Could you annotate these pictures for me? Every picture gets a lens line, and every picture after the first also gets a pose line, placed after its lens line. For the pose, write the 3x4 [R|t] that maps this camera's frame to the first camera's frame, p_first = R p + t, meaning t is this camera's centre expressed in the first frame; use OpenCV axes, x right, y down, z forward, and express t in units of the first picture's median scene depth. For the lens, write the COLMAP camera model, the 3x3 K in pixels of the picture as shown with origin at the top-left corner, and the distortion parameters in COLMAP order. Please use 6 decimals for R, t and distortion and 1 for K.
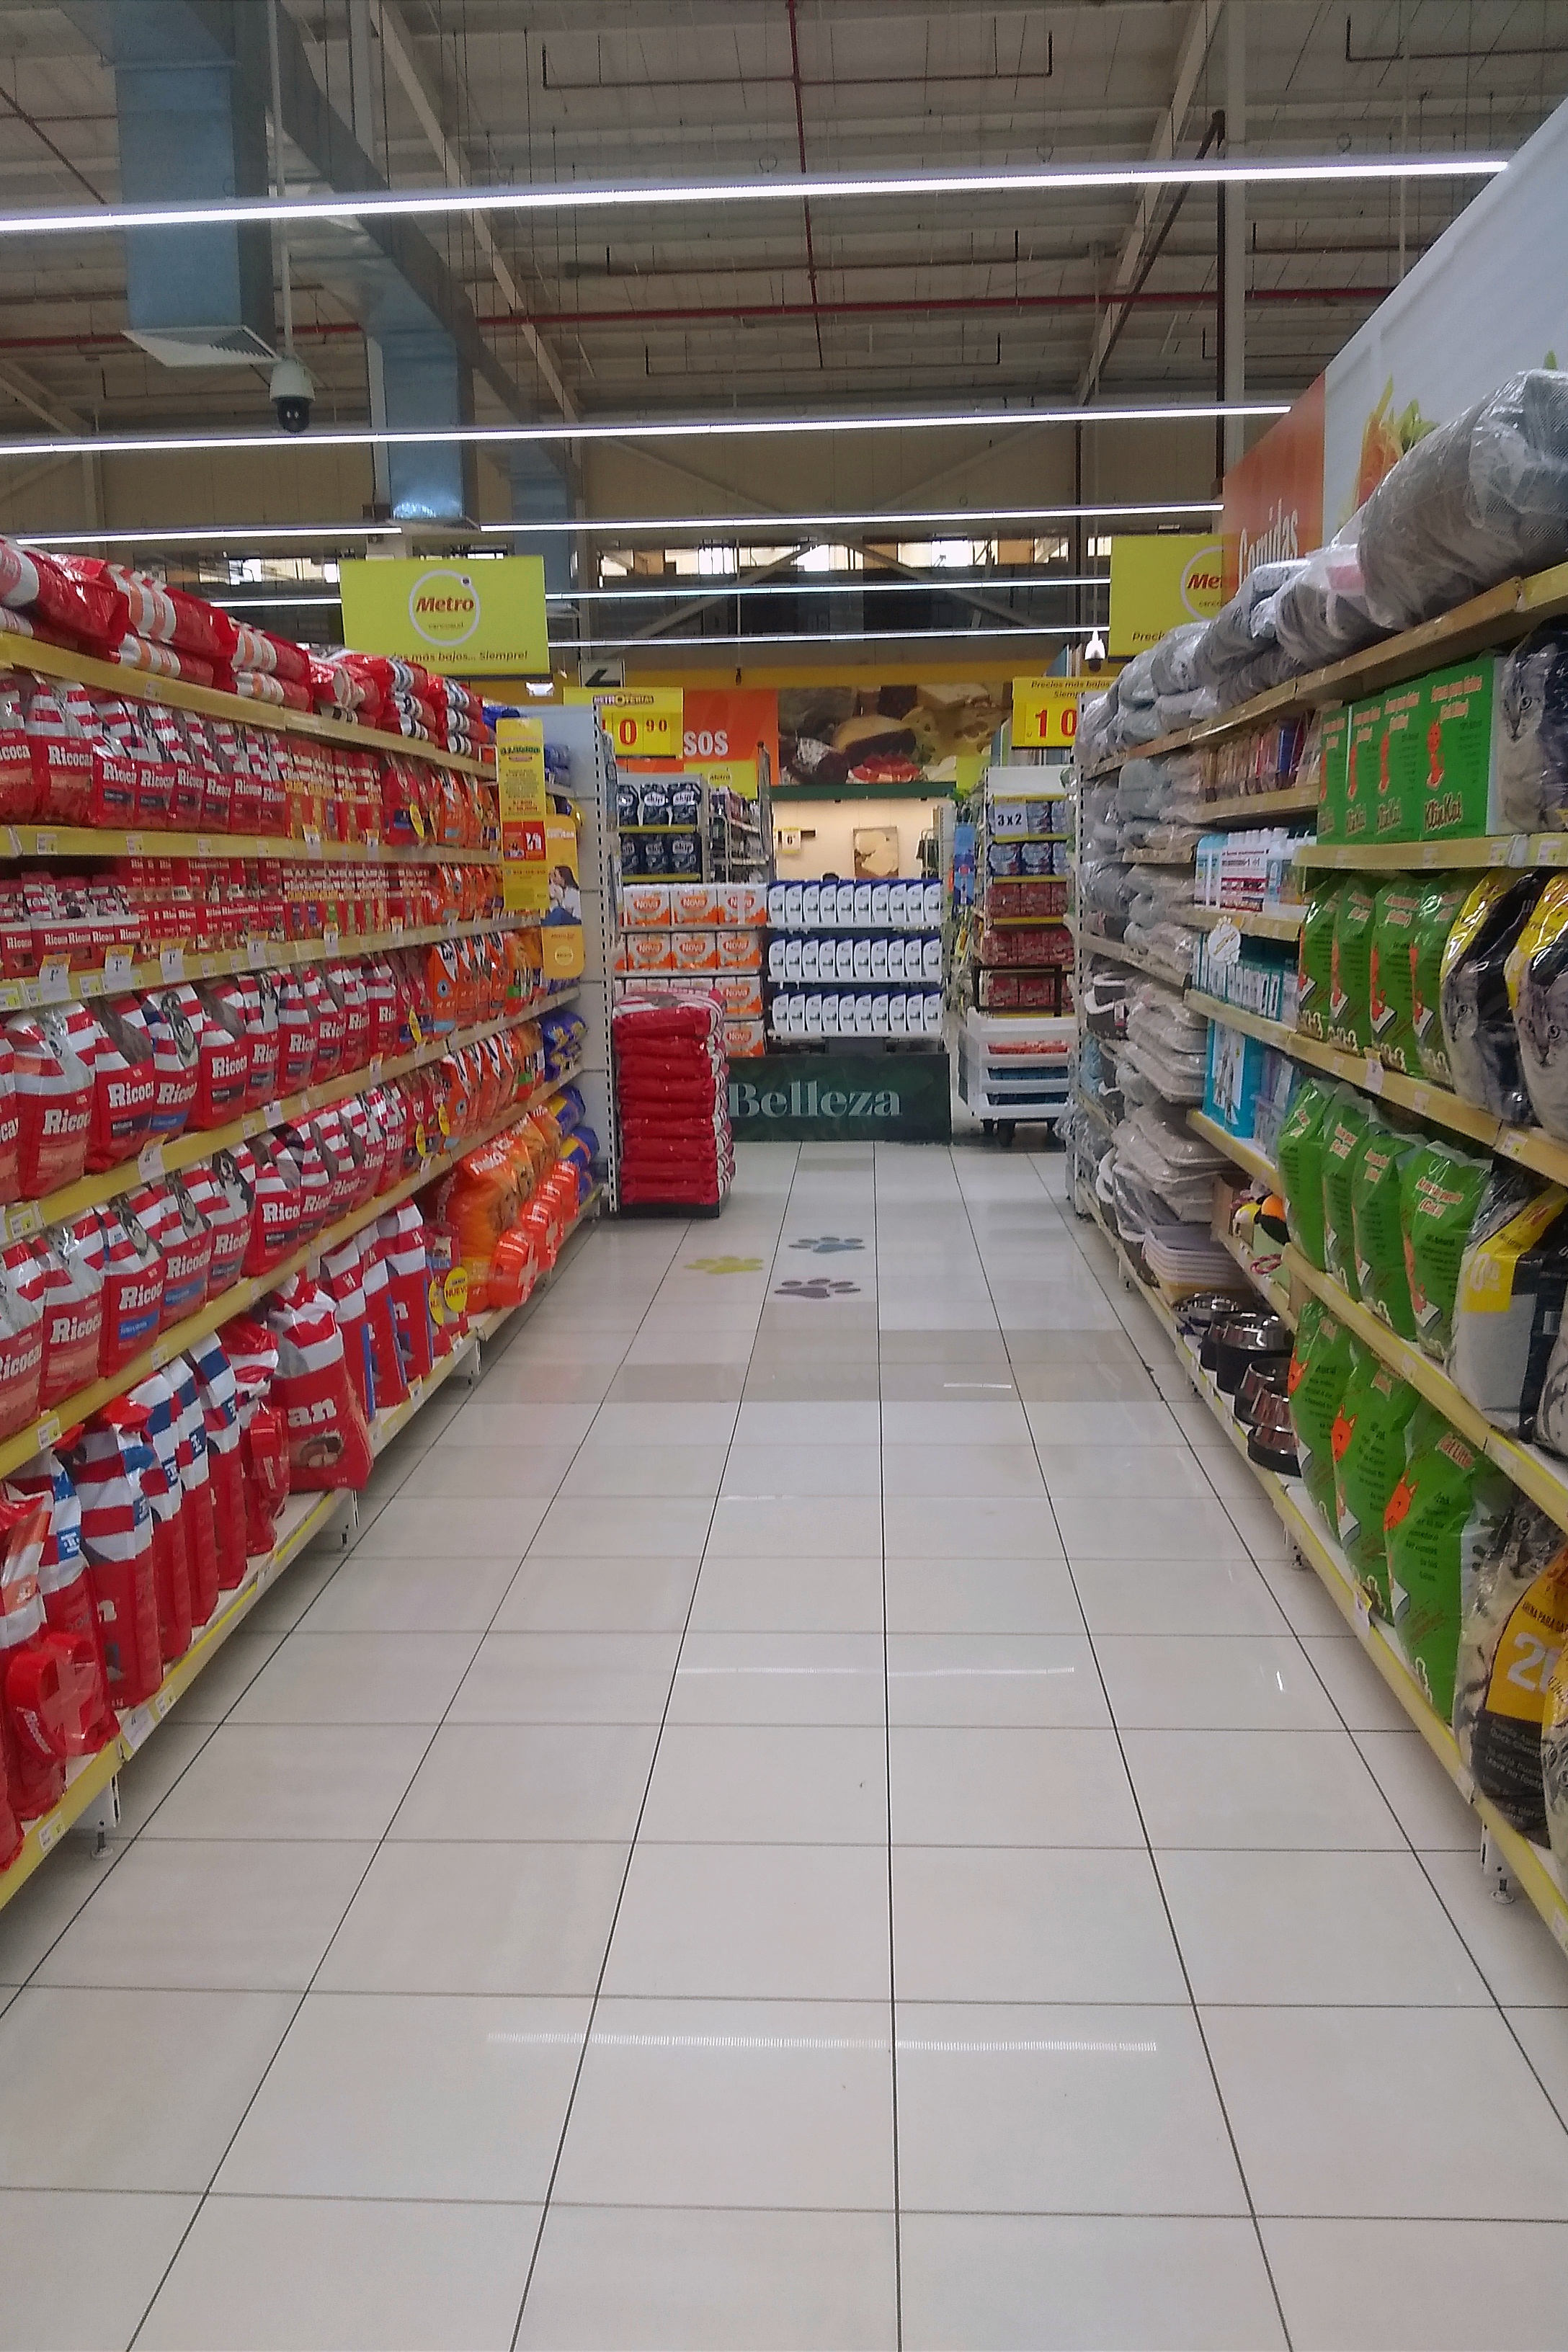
lens RADIAL K [[1802.2, 0, 778.8], [0, 1802.2, 1156.1], [0, 0, 1]] dist [-0.009572, -0.006017]
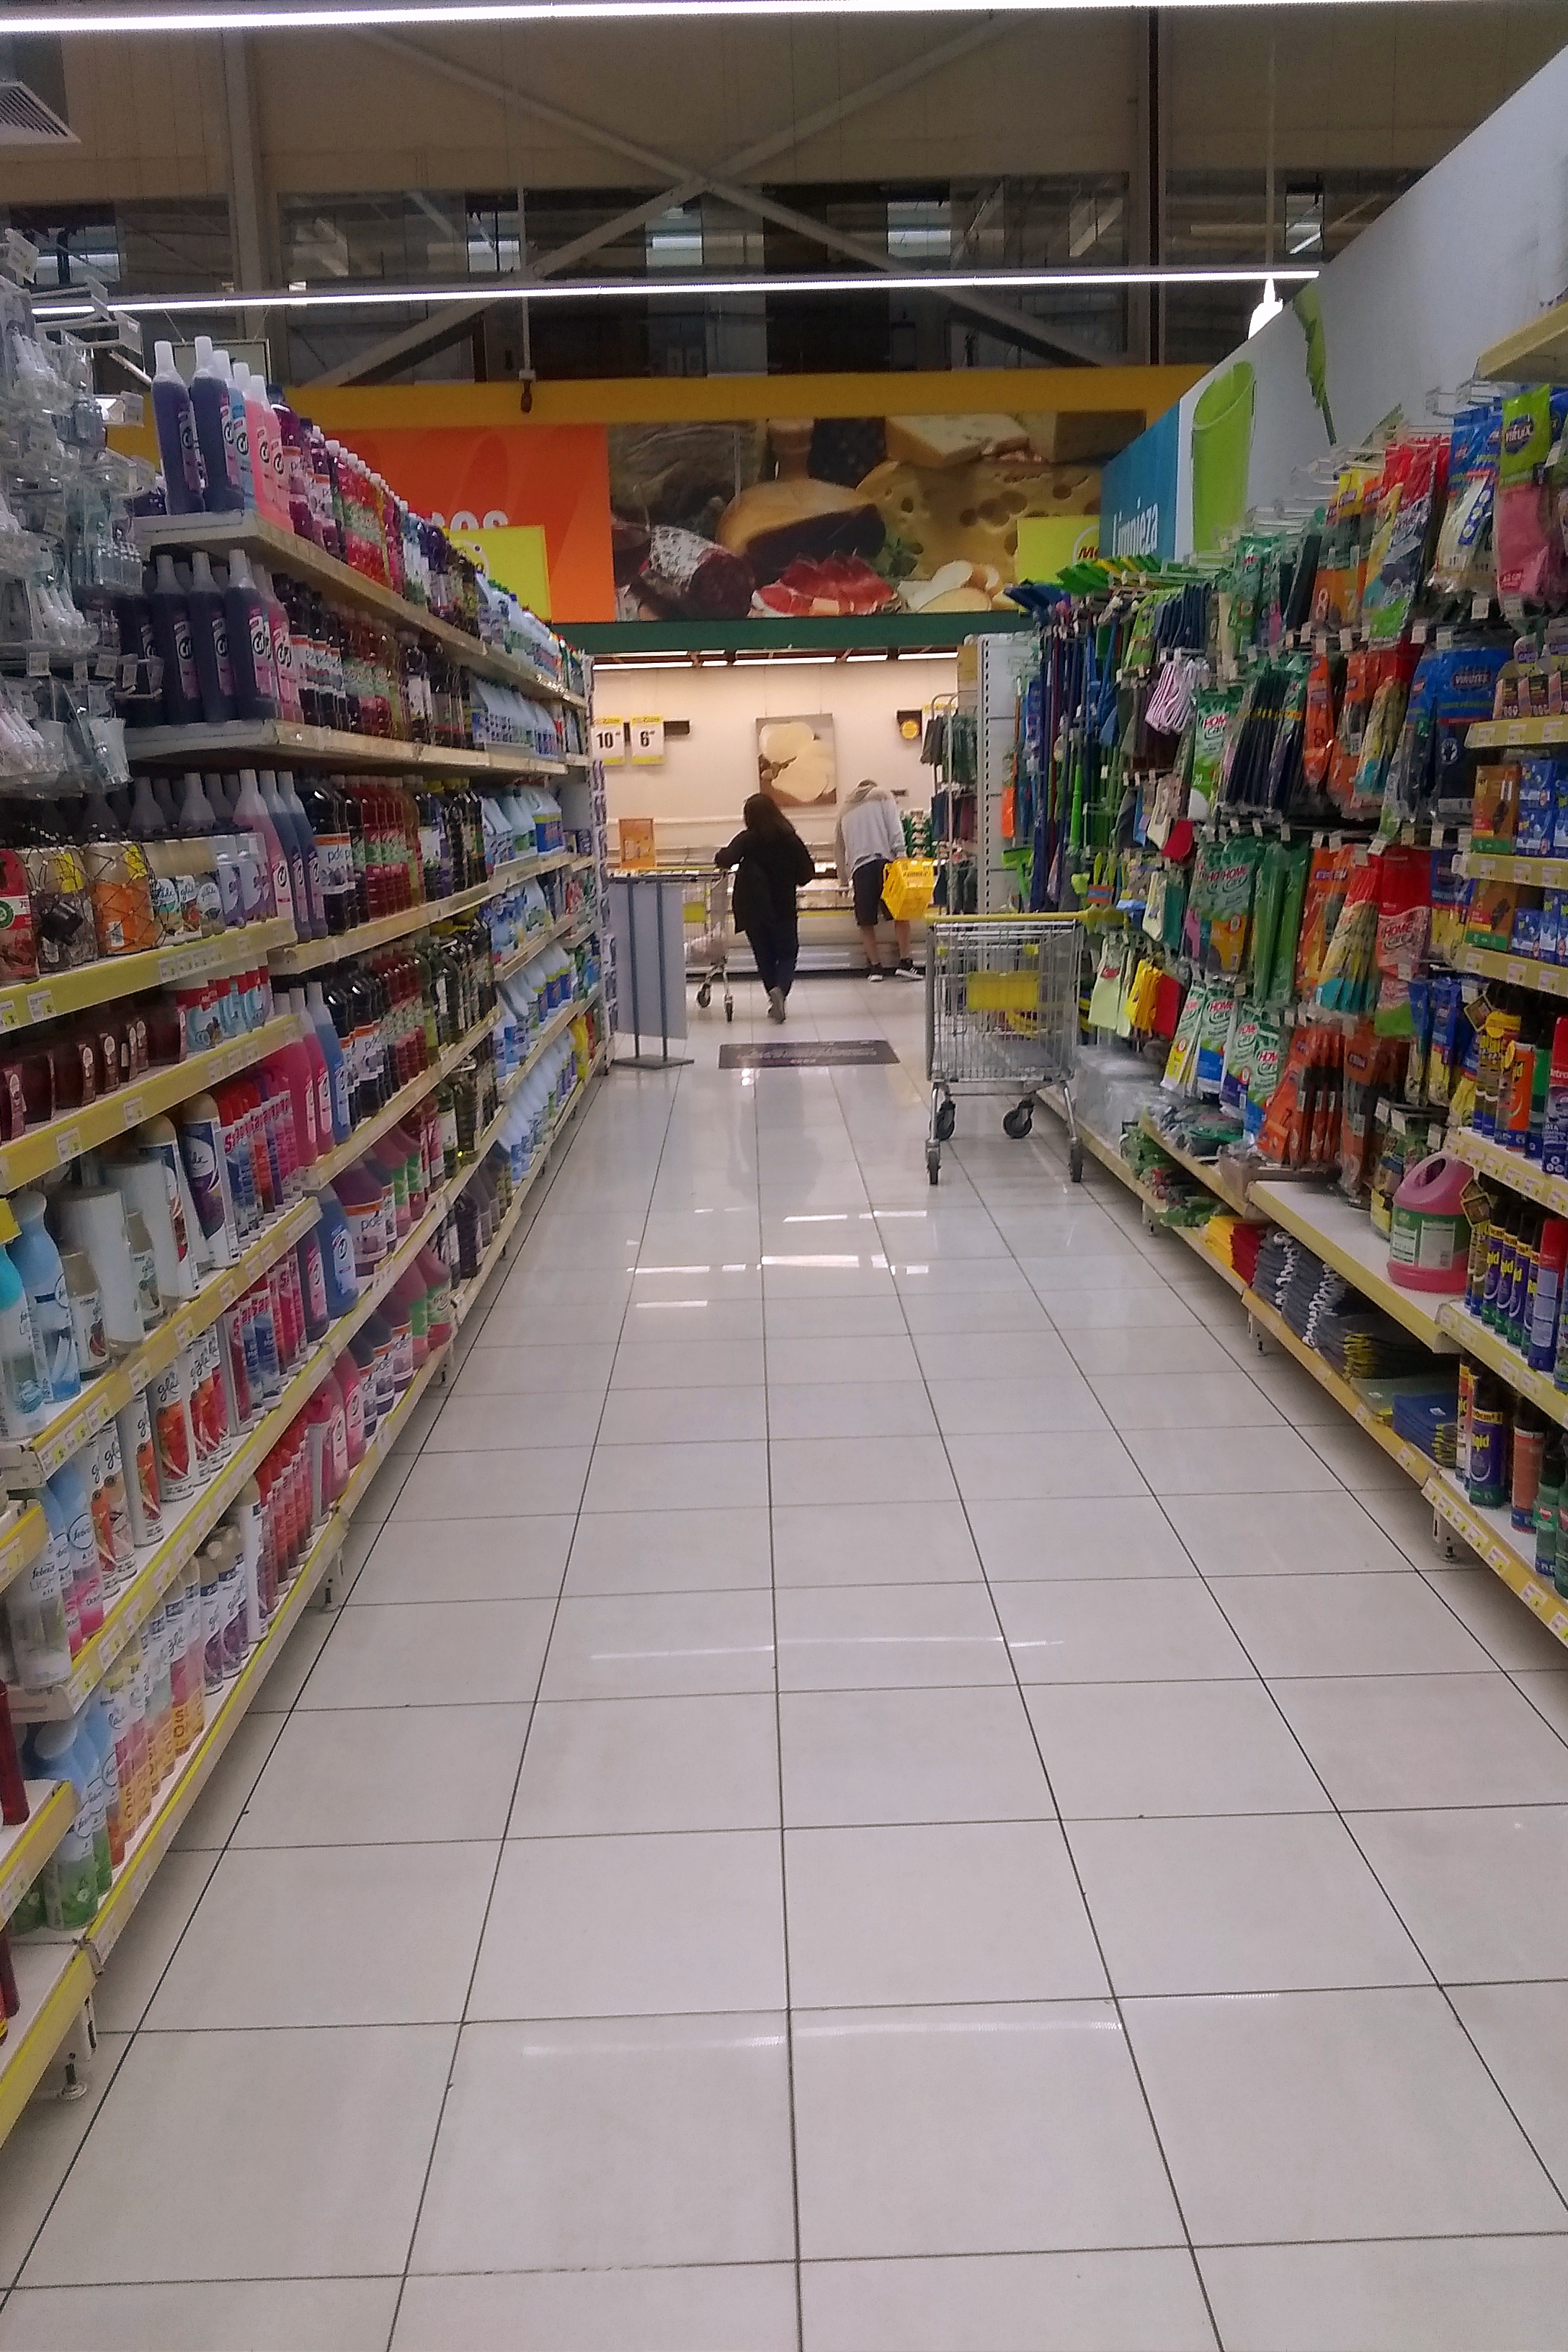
lens RADIAL K [[1802.2, 0, 783.6], [0, 1802.2, 1185.6], [0, 0, 1]] dist [-0.009572, -0.006017]
pose [[0.997454, -0.022201, 0.067770, 0.009639], [0.018323, 0.998188, 0.057321, -0.077056], [-0.068920, -0.055934, 0.996053, 0.490133]]
